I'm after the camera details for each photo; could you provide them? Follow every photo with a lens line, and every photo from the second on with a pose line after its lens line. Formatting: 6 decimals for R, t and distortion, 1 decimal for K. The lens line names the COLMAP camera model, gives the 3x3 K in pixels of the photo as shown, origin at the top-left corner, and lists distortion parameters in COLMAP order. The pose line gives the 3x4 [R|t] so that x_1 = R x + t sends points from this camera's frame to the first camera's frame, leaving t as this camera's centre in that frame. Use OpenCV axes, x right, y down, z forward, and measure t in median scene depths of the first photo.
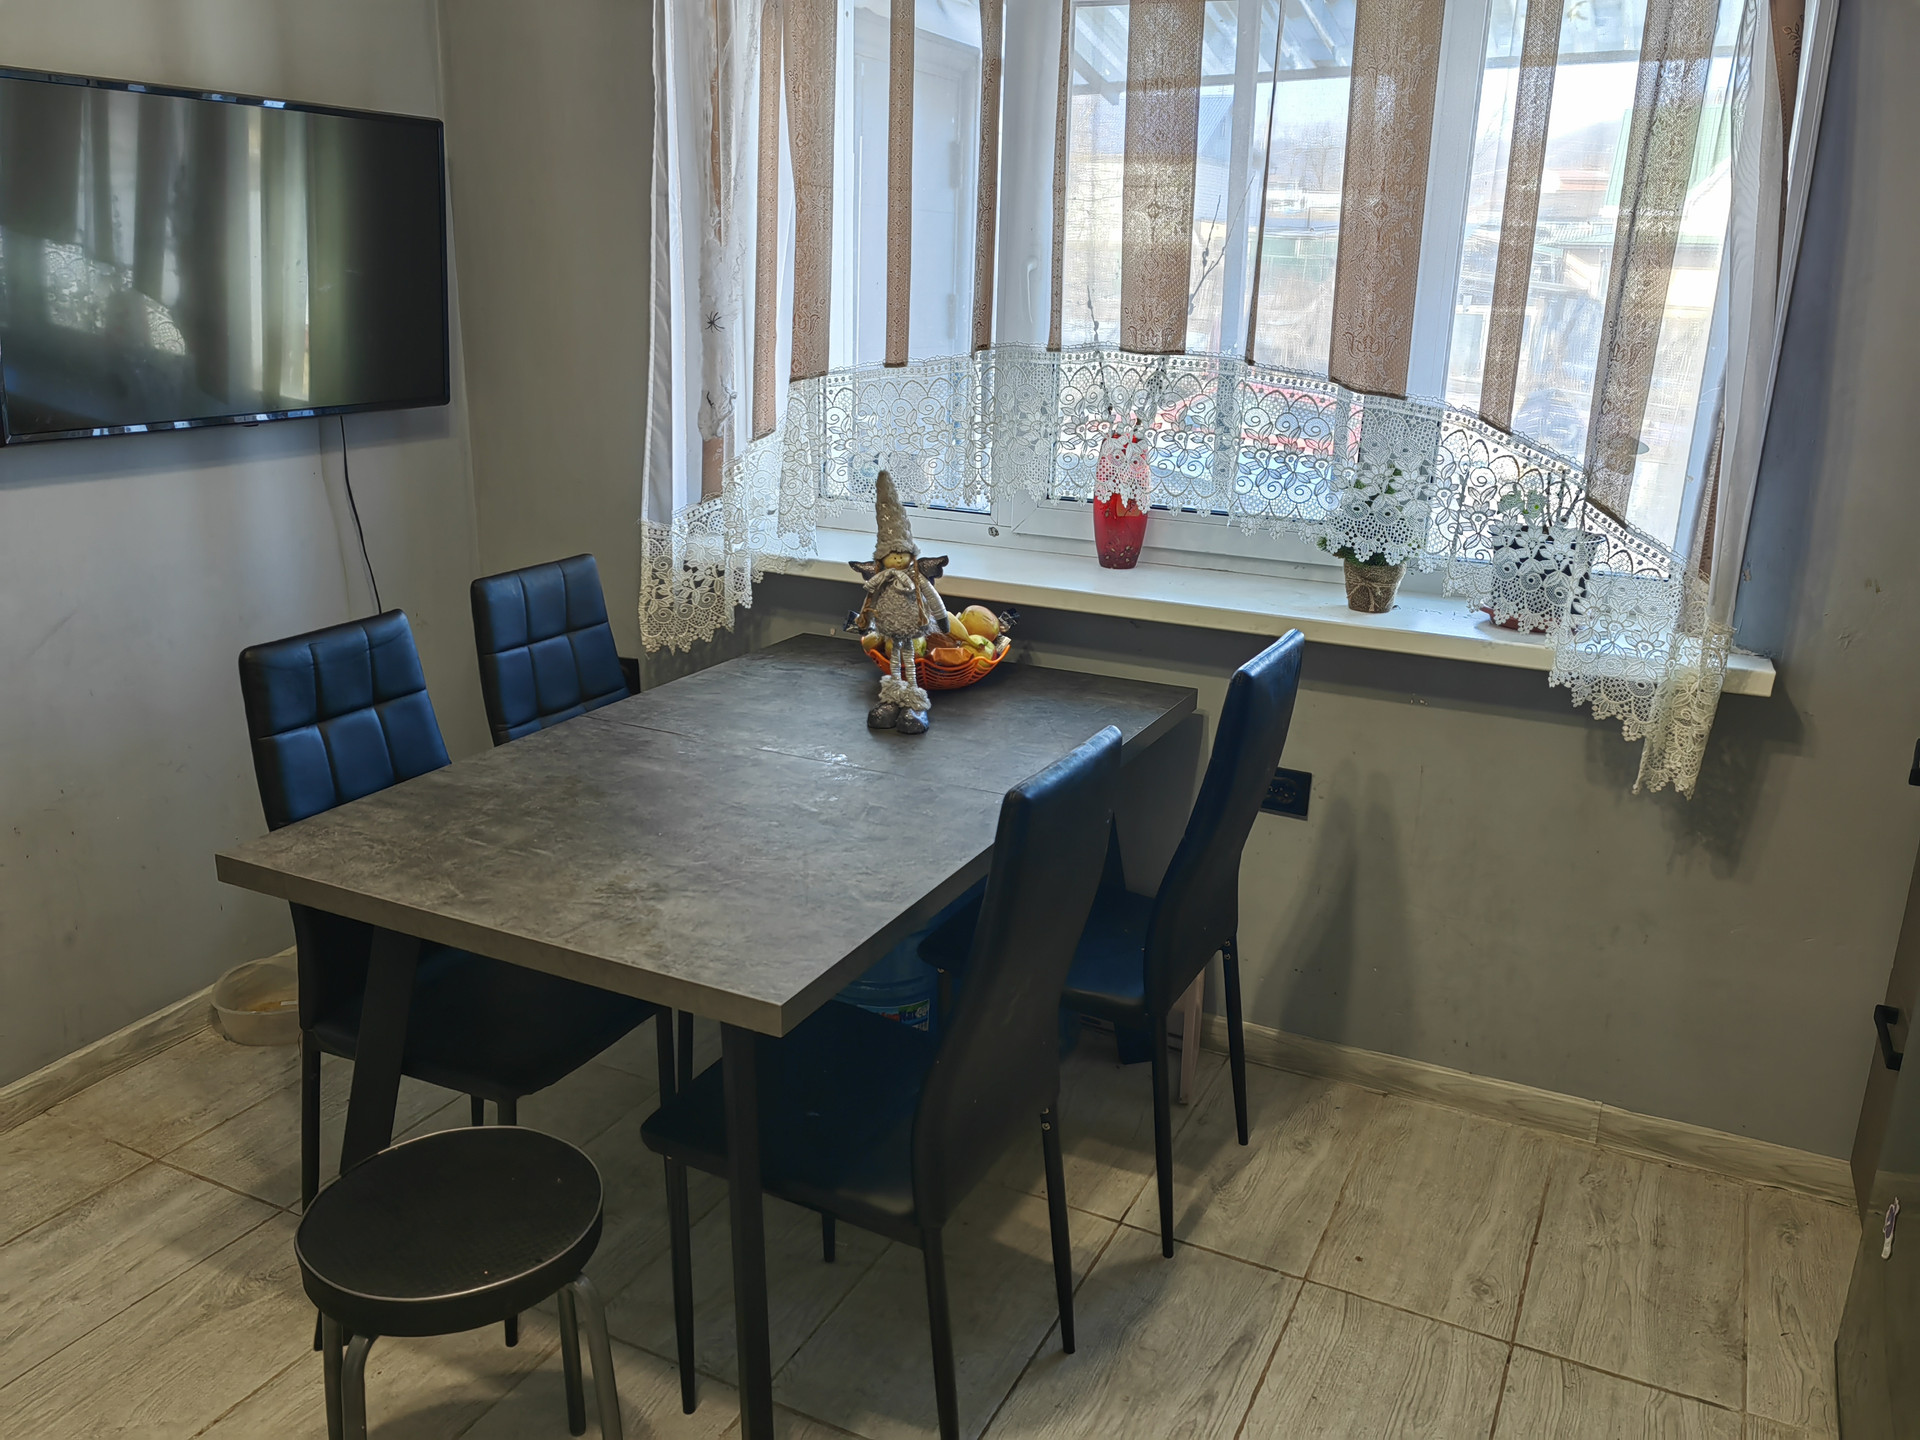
lens RADIAL K [[1517.6, 0, 962.0], [0, 1517.6, 723.9], [0, 0, 1]] dist [0.041322, -0.052297]
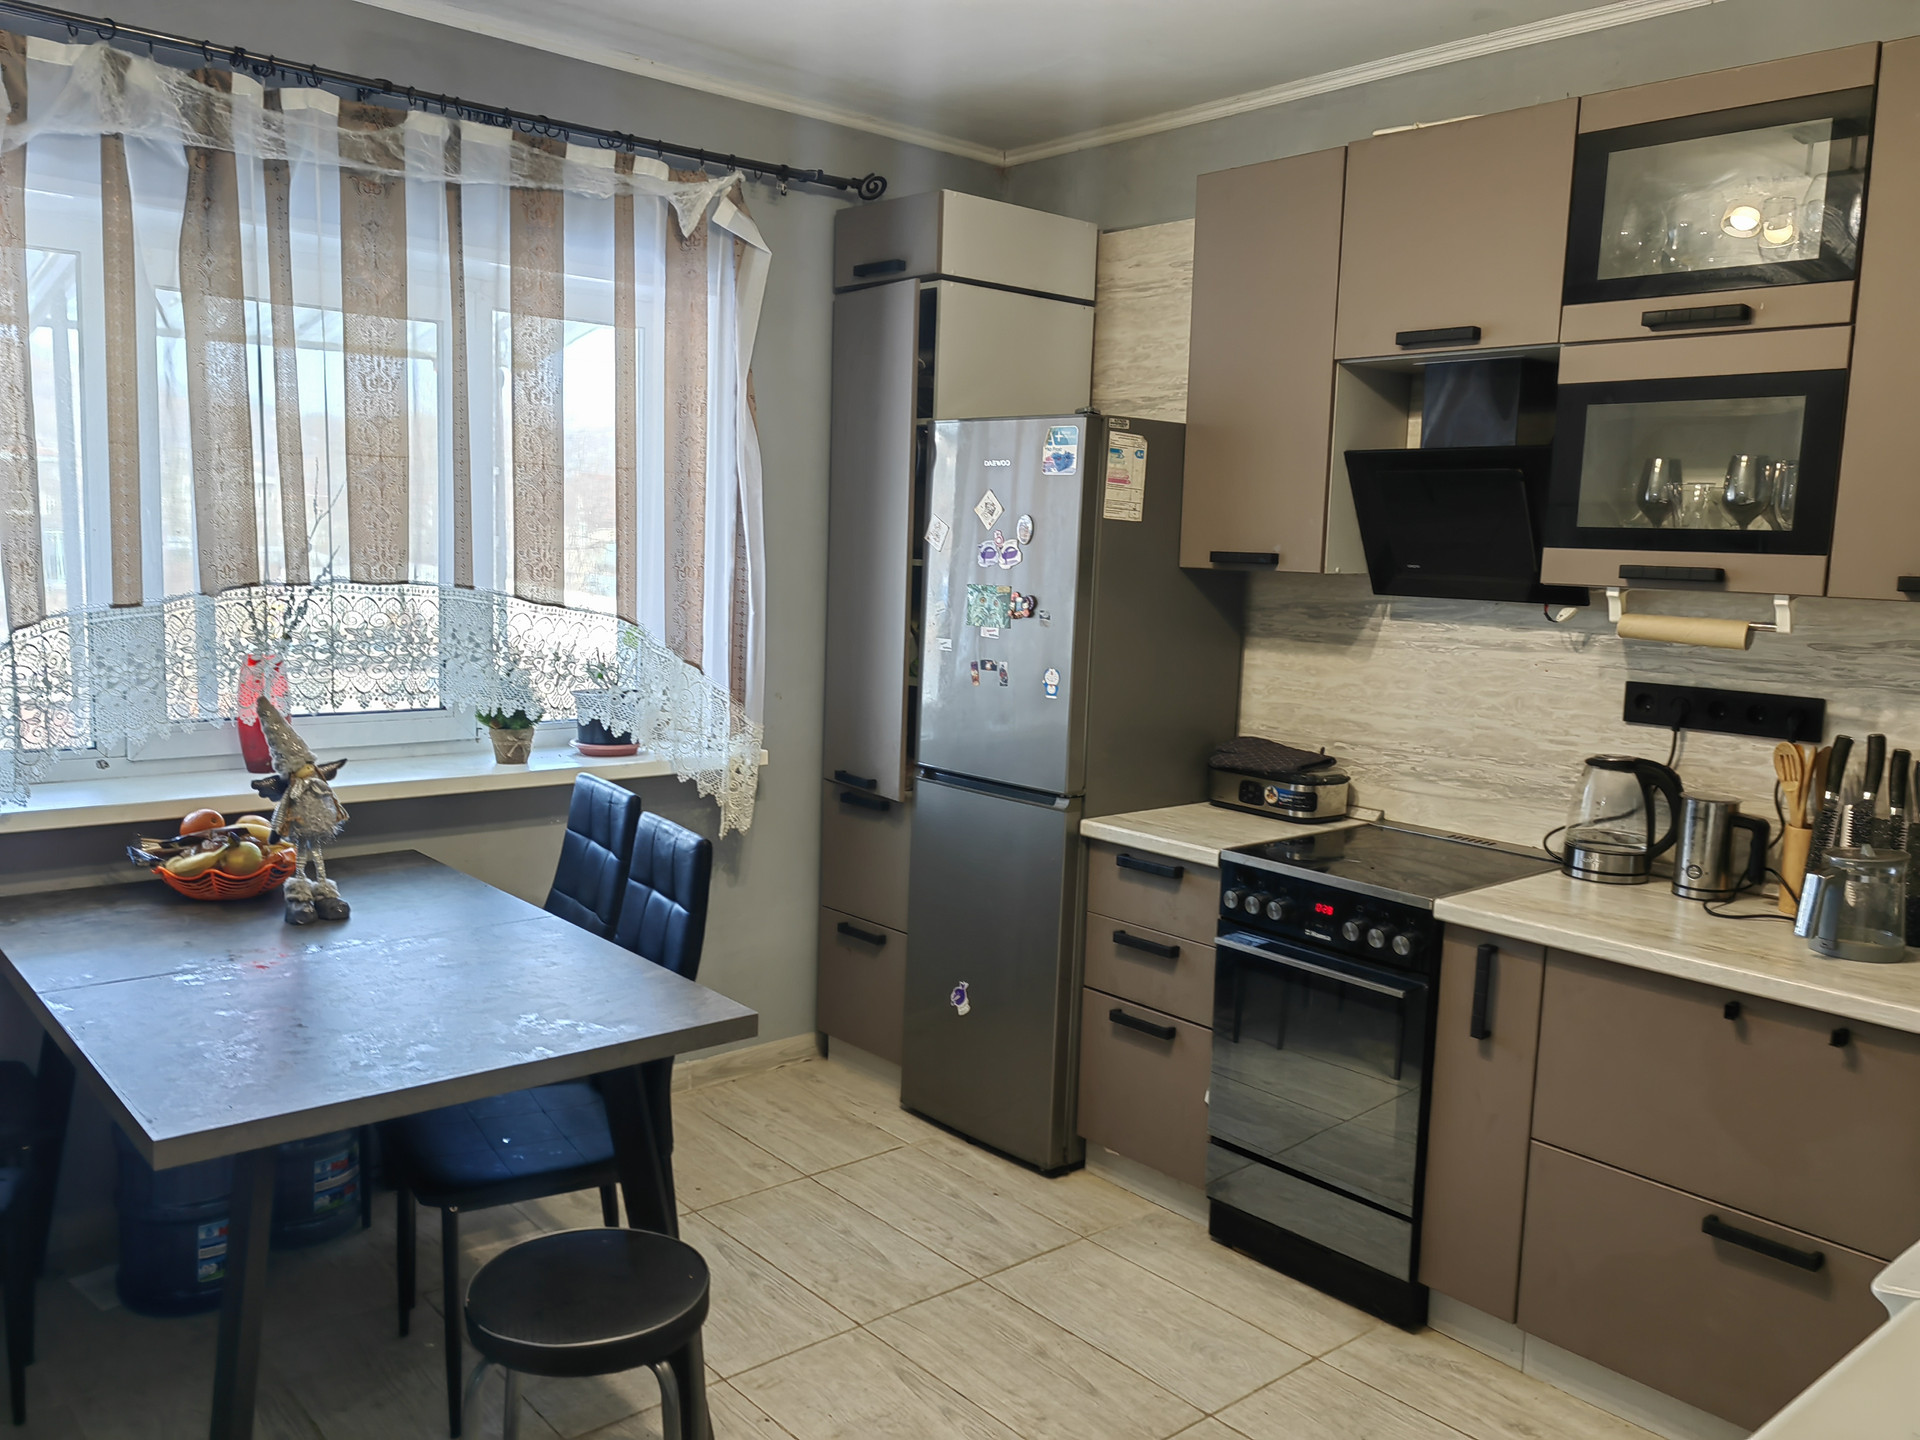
lens RADIAL K [[1517.6, 0, 967.0], [0, 1517.6, 726.5], [0, 0, 1]] dist [0.041322, -0.052297]
pose [[0.387488, -0.129269, 0.912767, -0.894698], [0.244204, 0.969142, 0.033583, -0.058914], [-0.888942, 0.209888, 0.407099, 0.096407]]
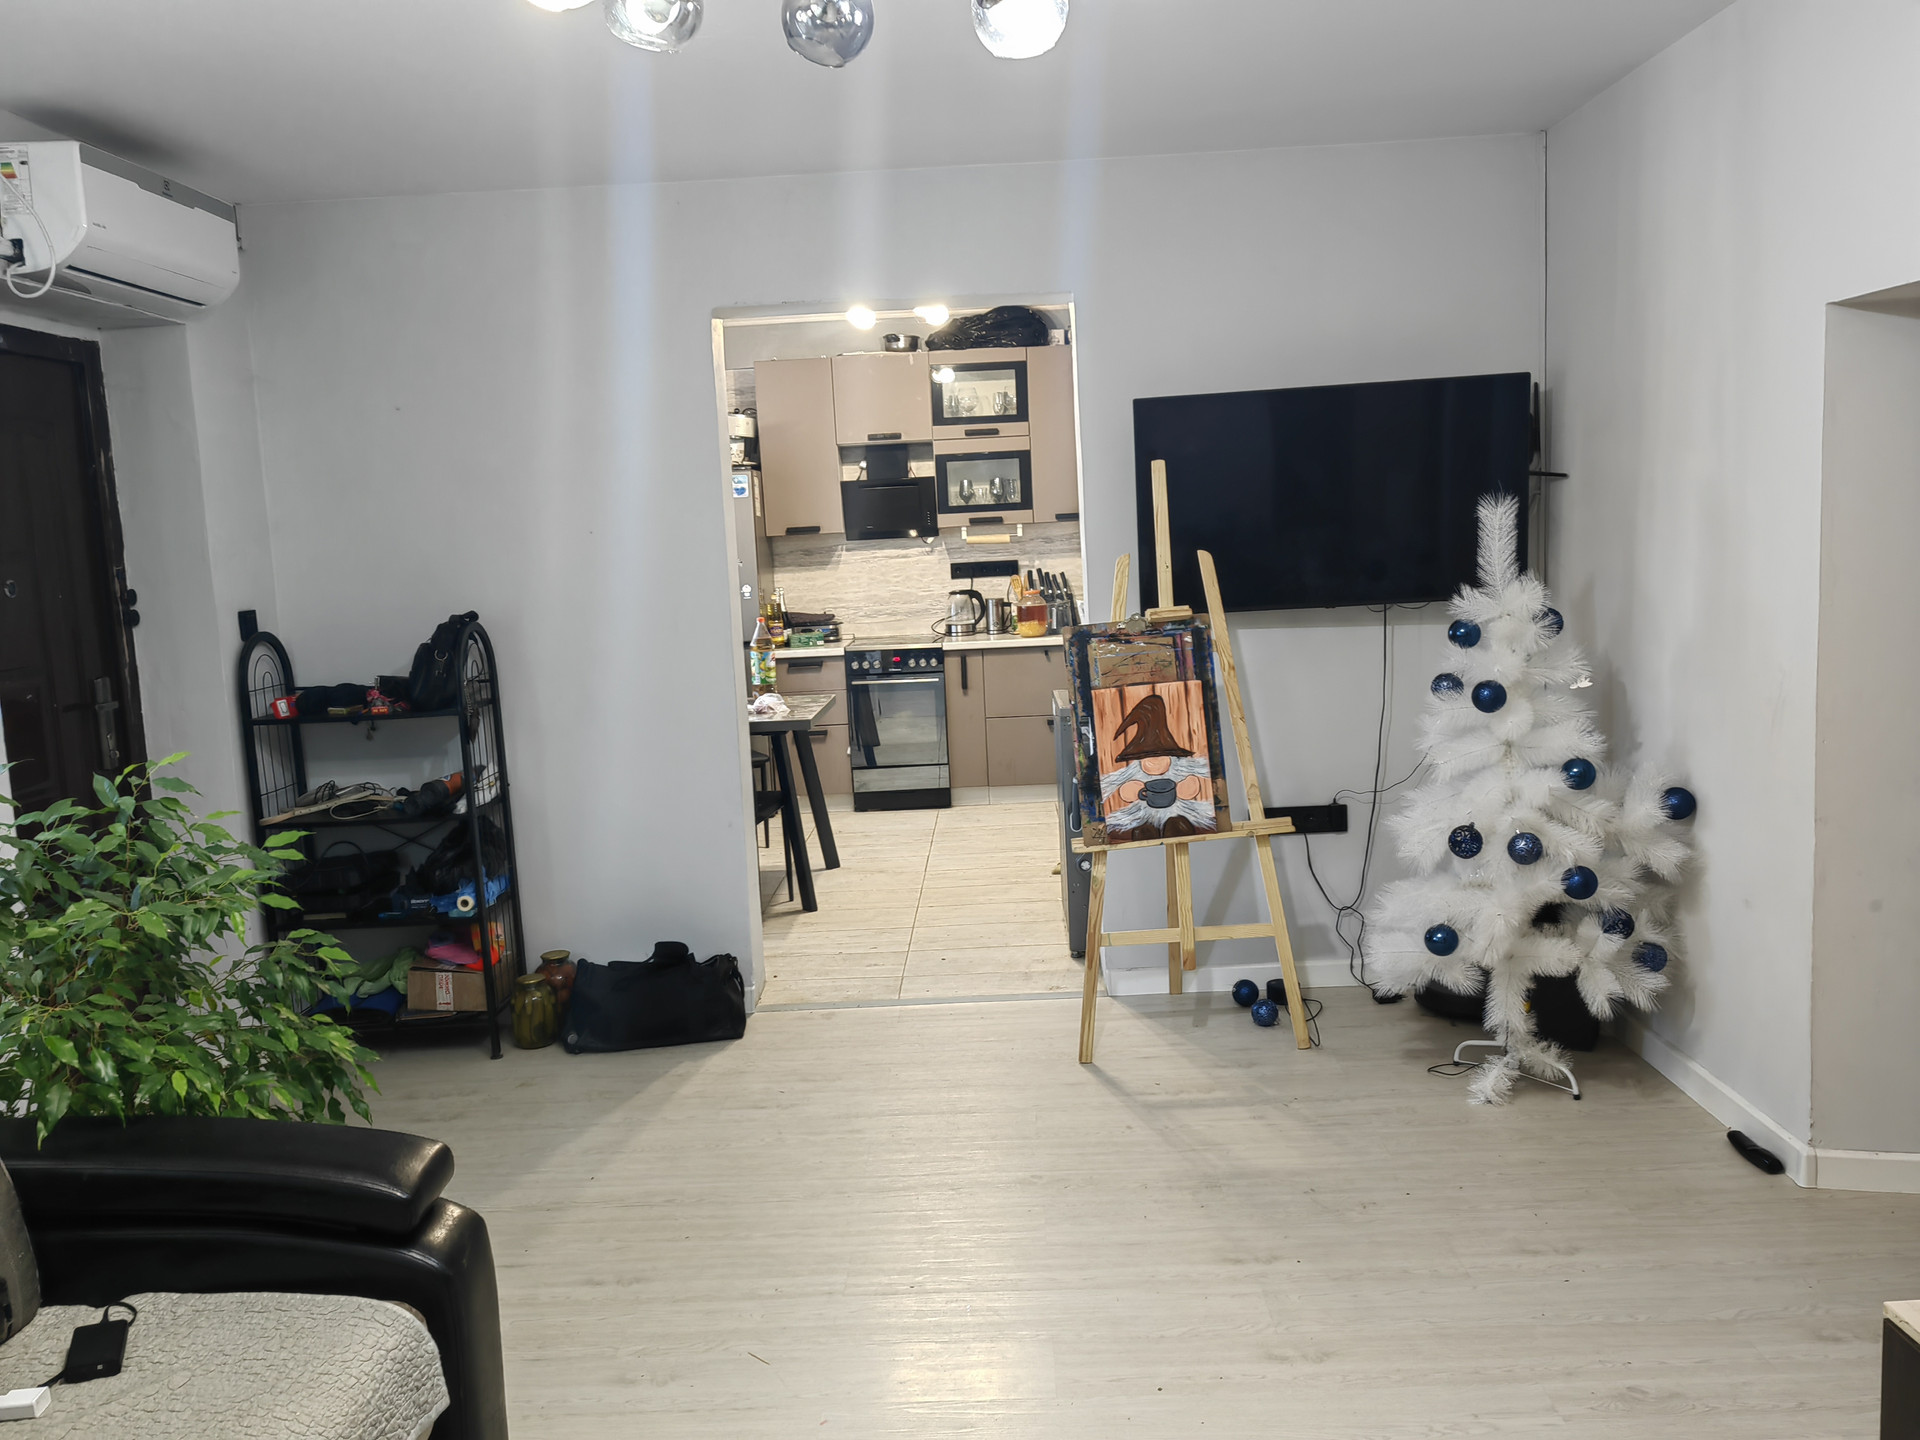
lens RADIAL K [[1517.6, 0, 966.4], [0, 1517.6, 725.4], [0, 0, 1]] dist [0.041322, -0.052297]
pose [[-0.426807, -0.122104, 0.896062, -2.613405], [0.298685, 0.916207, 0.267117, -0.483319], [-0.853594, 0.381648, -0.354573, 1.434389]]
